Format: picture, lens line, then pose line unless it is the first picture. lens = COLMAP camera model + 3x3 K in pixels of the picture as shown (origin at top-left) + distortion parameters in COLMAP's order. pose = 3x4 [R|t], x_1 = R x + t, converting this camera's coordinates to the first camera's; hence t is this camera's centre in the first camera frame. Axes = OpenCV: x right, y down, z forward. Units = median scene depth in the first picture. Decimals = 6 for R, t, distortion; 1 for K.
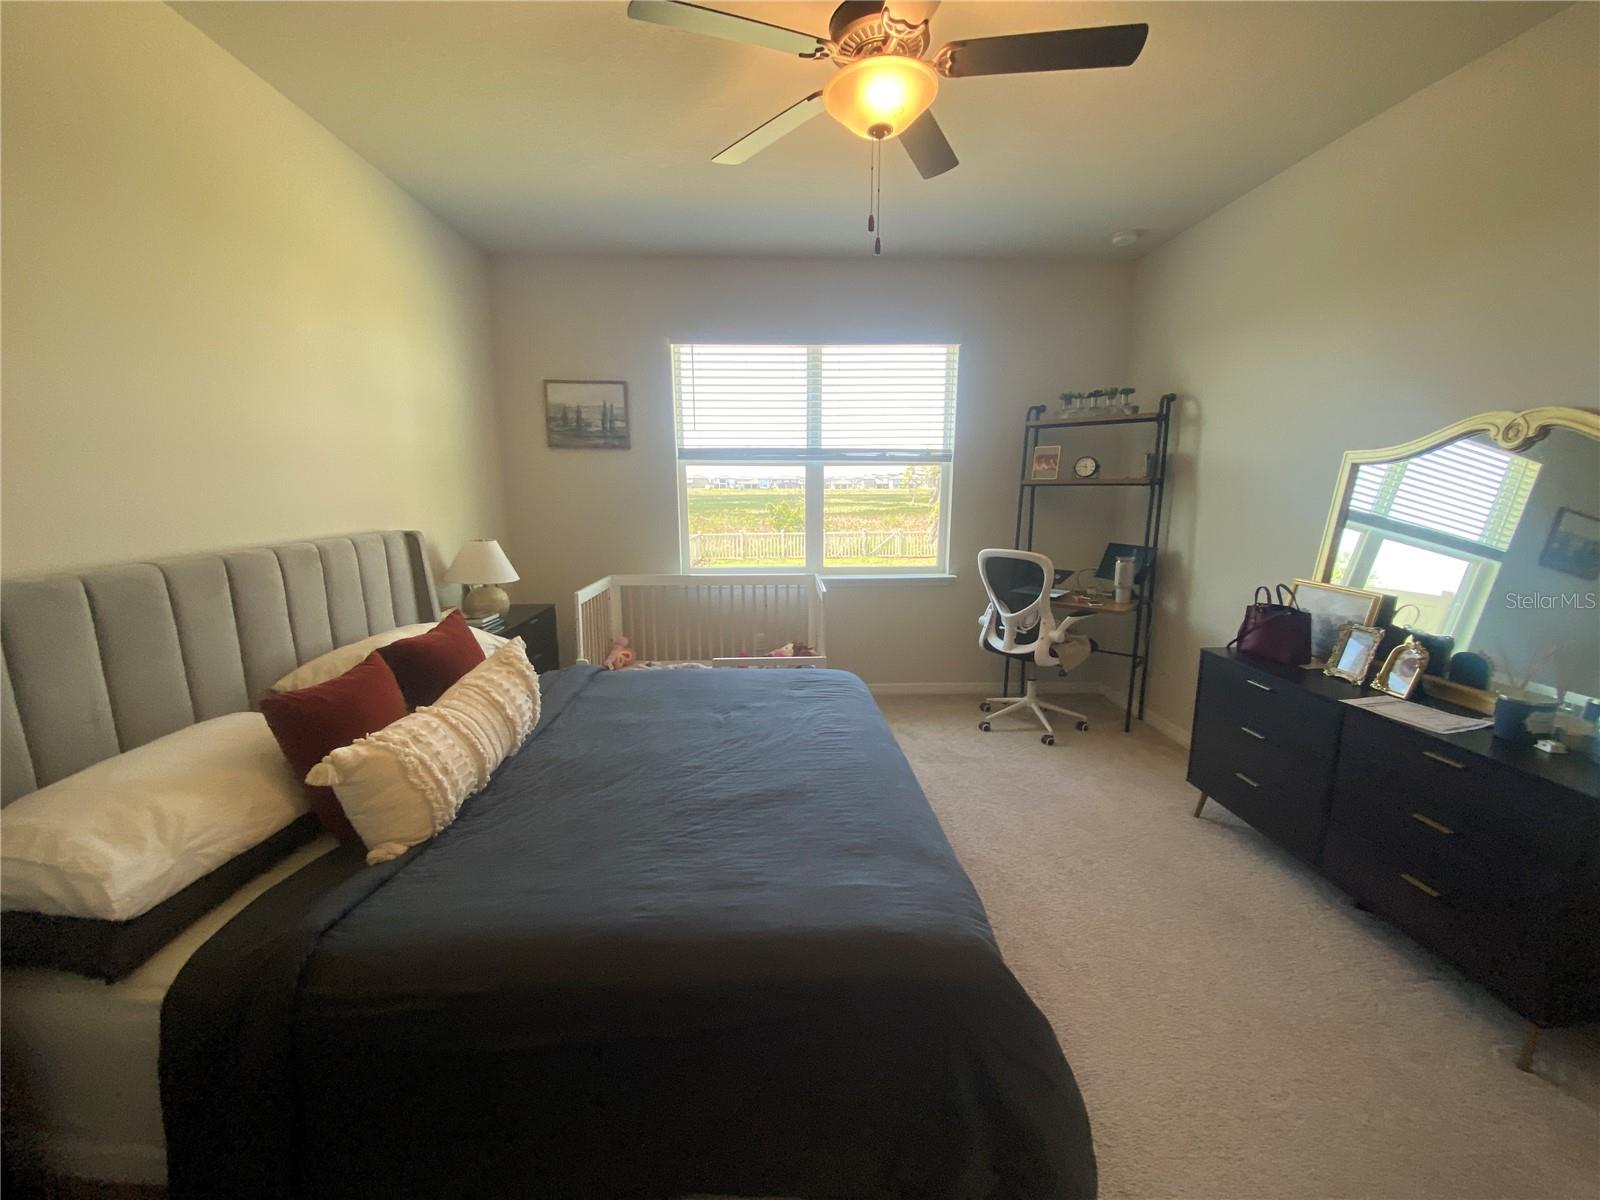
lens RADIAL K [[652.2, 0, 837.2], [0, 652.2, 607.8], [0, 0, 1]] dist [0.008451, -0.015766]
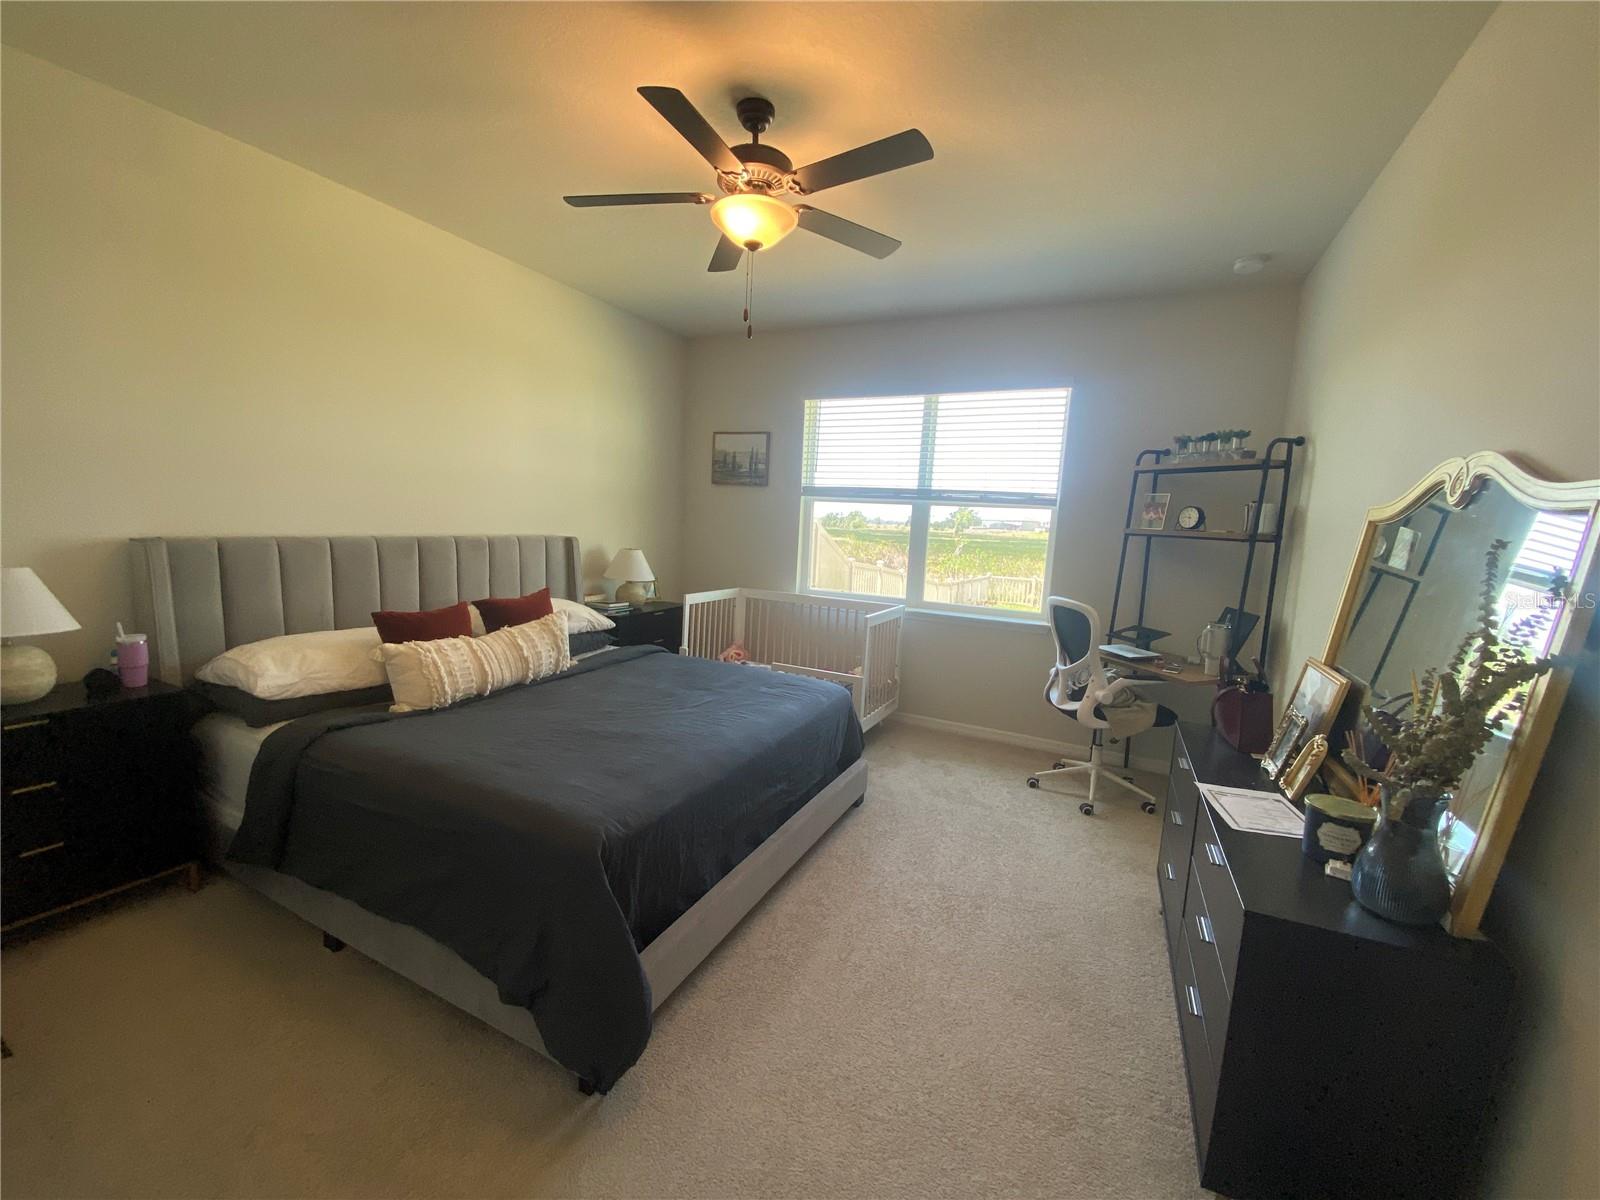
lens RADIAL K [[652.2, 0, 800.5], [0, 652.2, 605.8], [0, 0, 1]] dist [0.008451, -0.015766]
pose [[0.873753, 0.109693, -0.473838, 0.349383], [-0.139942, 0.989737, -0.028930, 0.002987], [0.465802, 0.091588, 0.880137, -0.017960]]
